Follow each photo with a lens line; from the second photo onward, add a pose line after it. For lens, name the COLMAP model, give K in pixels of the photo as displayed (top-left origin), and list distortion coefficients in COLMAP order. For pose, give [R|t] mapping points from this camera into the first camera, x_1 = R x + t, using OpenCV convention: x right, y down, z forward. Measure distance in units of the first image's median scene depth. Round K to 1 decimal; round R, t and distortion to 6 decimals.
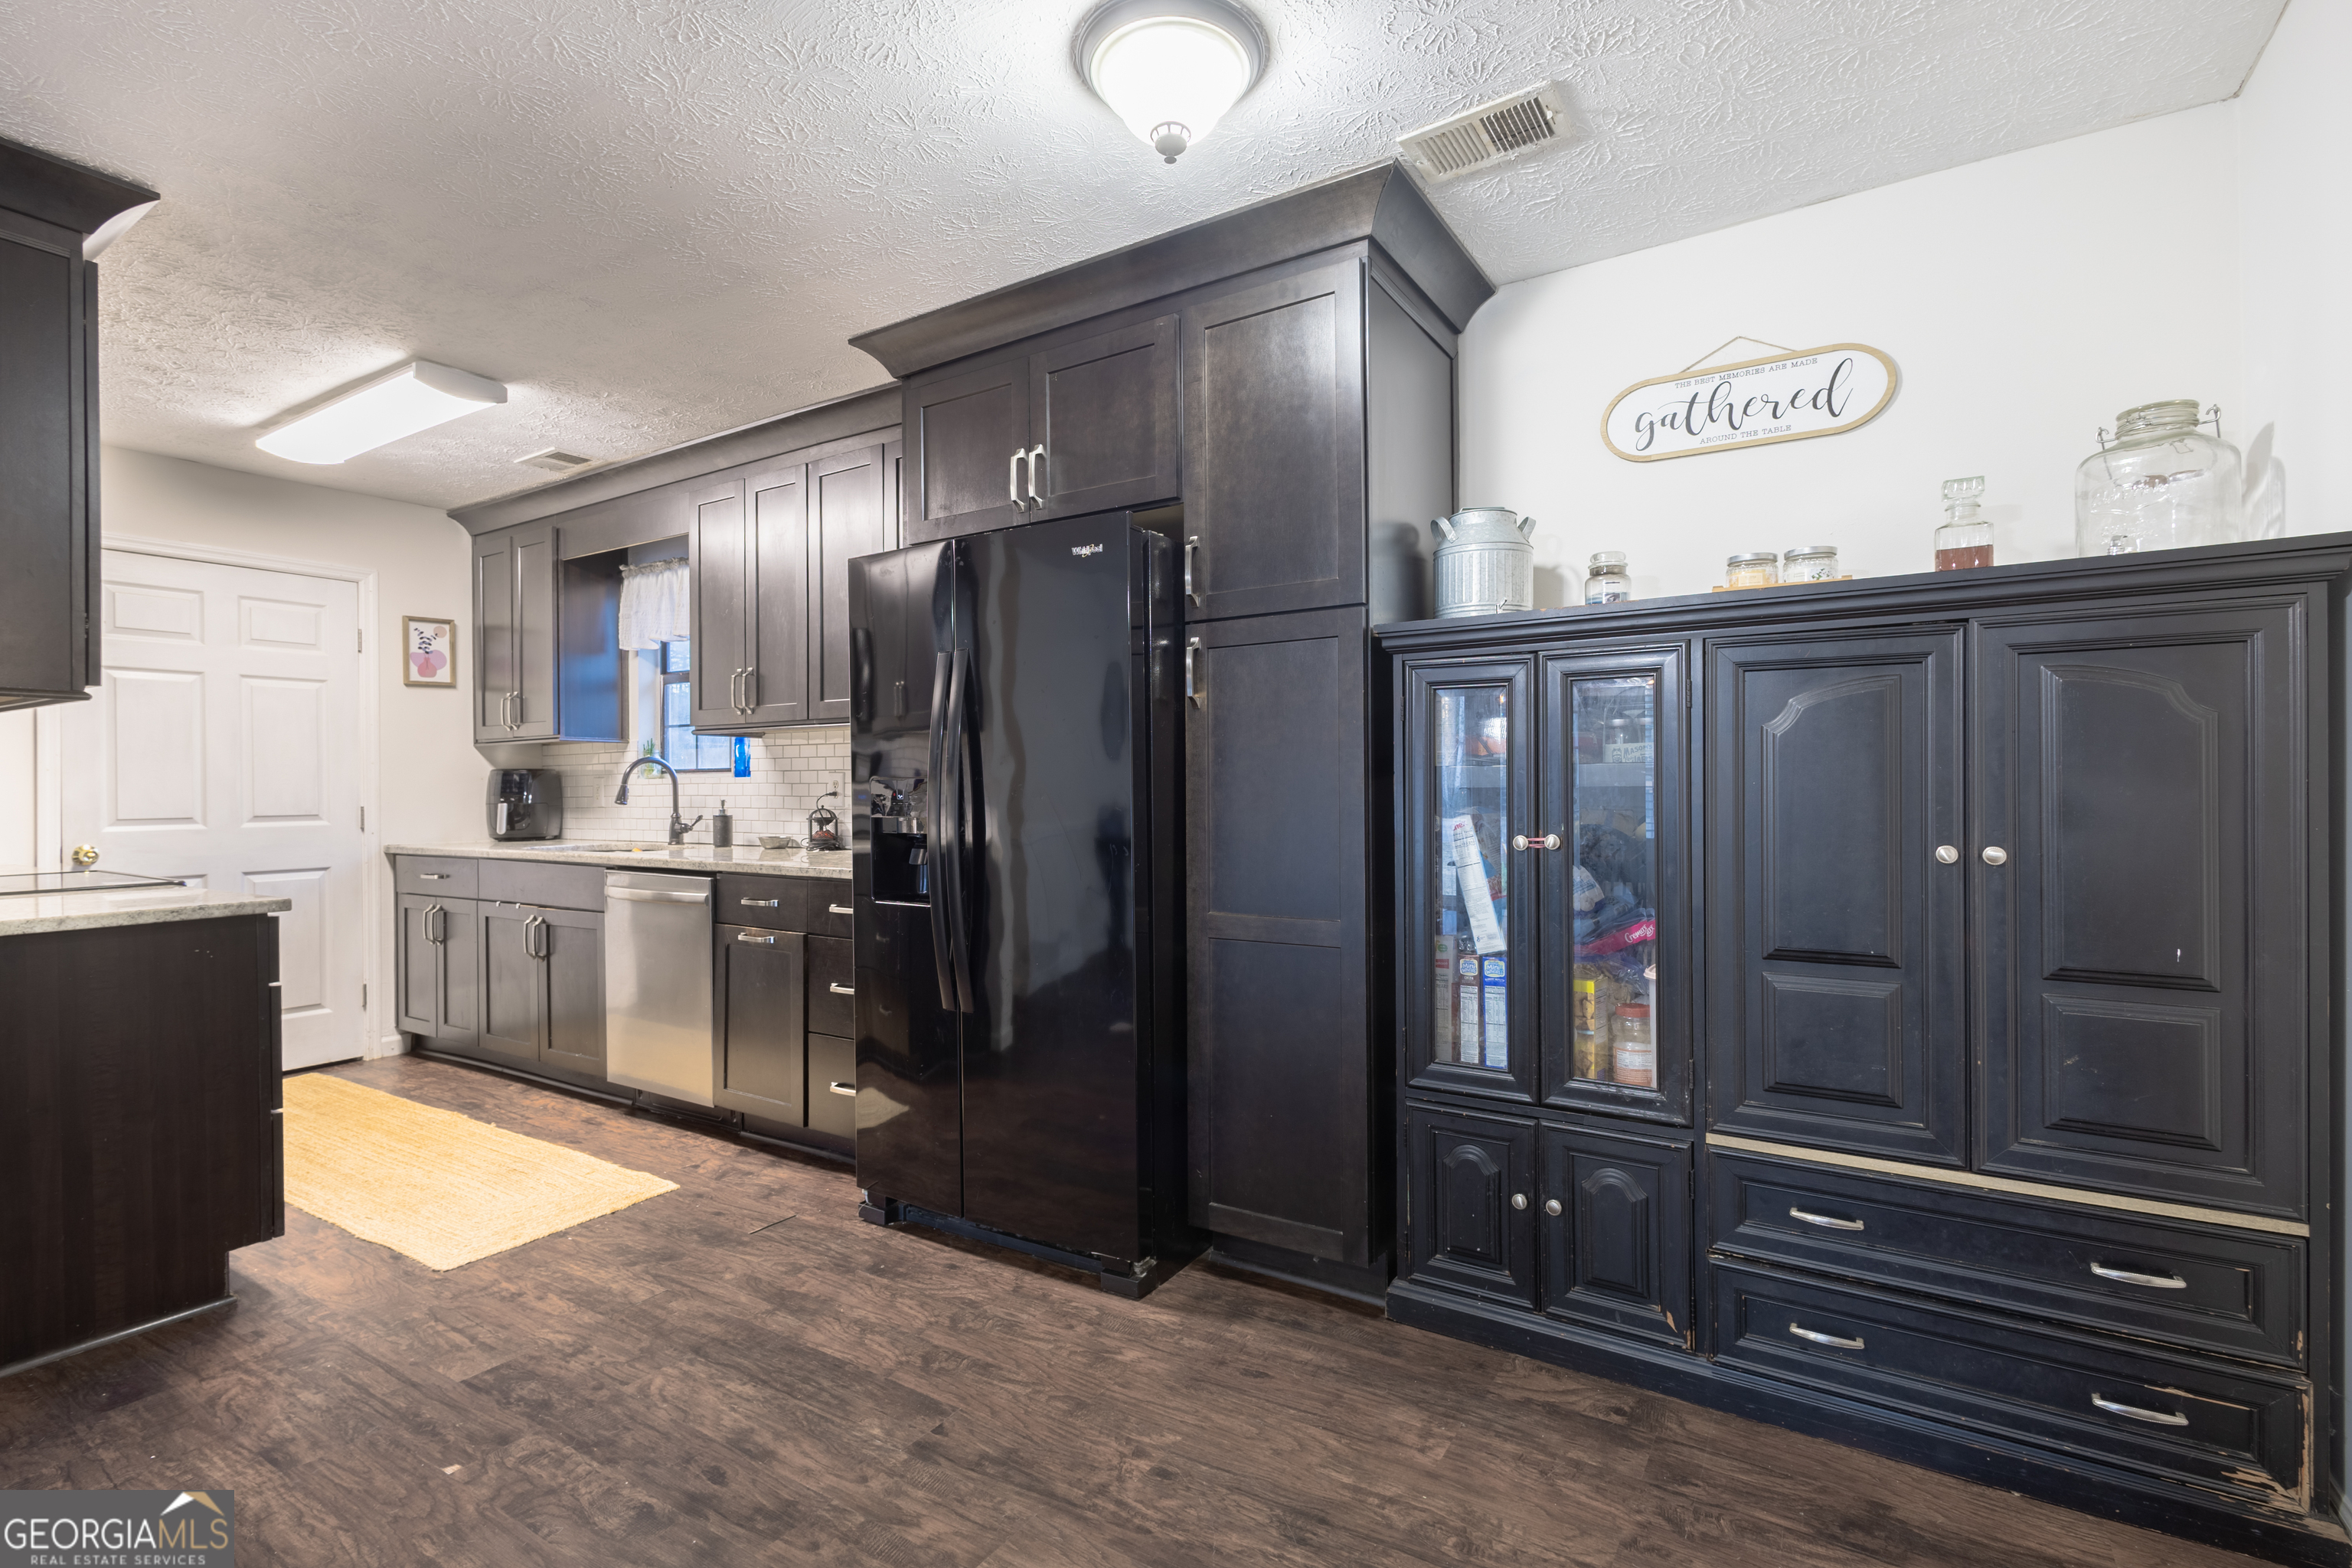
lens RADIAL K [[1084.8, 0, 1169.8], [0, 1084.8, 786.1], [0, 0, 1]] dist [0.012693, -0.000001]
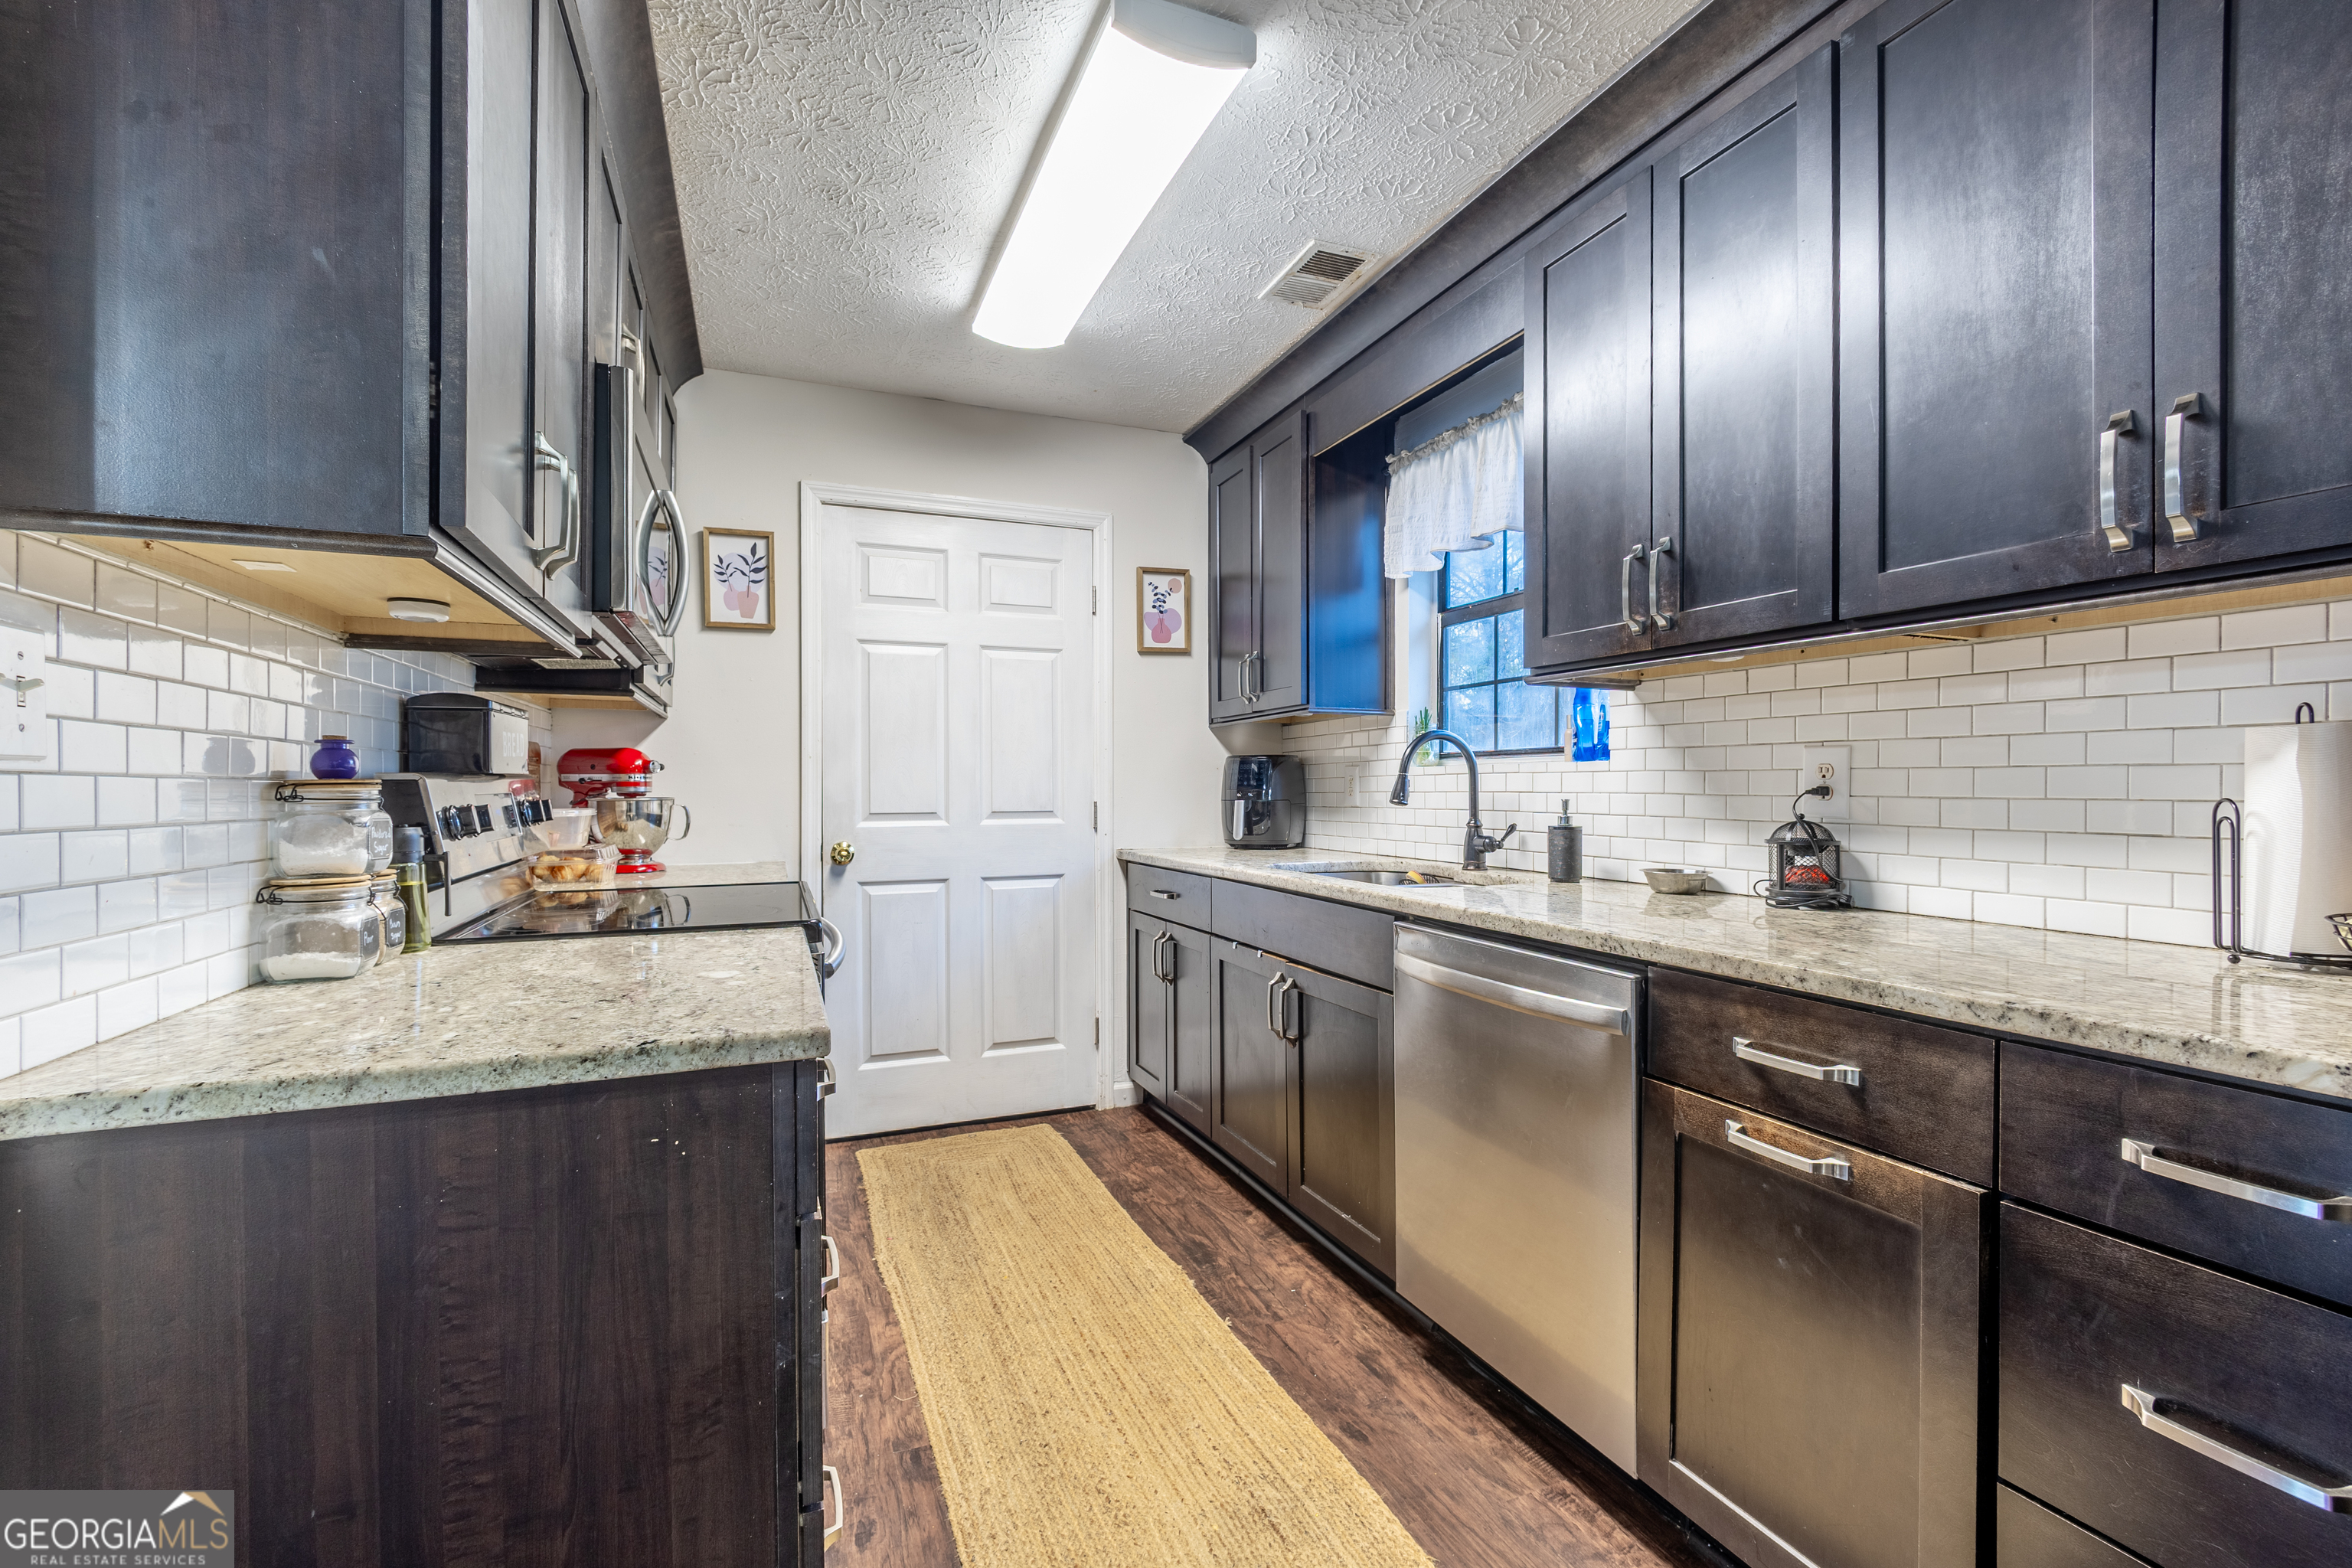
lens RADIAL K [[1039.2, 0, 1174.7], [0, 1039.2, 787.2], [0, 0, 1]] dist [-0.000773, -0.000182]
pose [[0.820306, 0.005703, -0.571897, -0.250155], [-0.003422, 0.999981, 0.005063, 0.003660], [0.571915, -0.002196, 0.820310, 0.404161]]
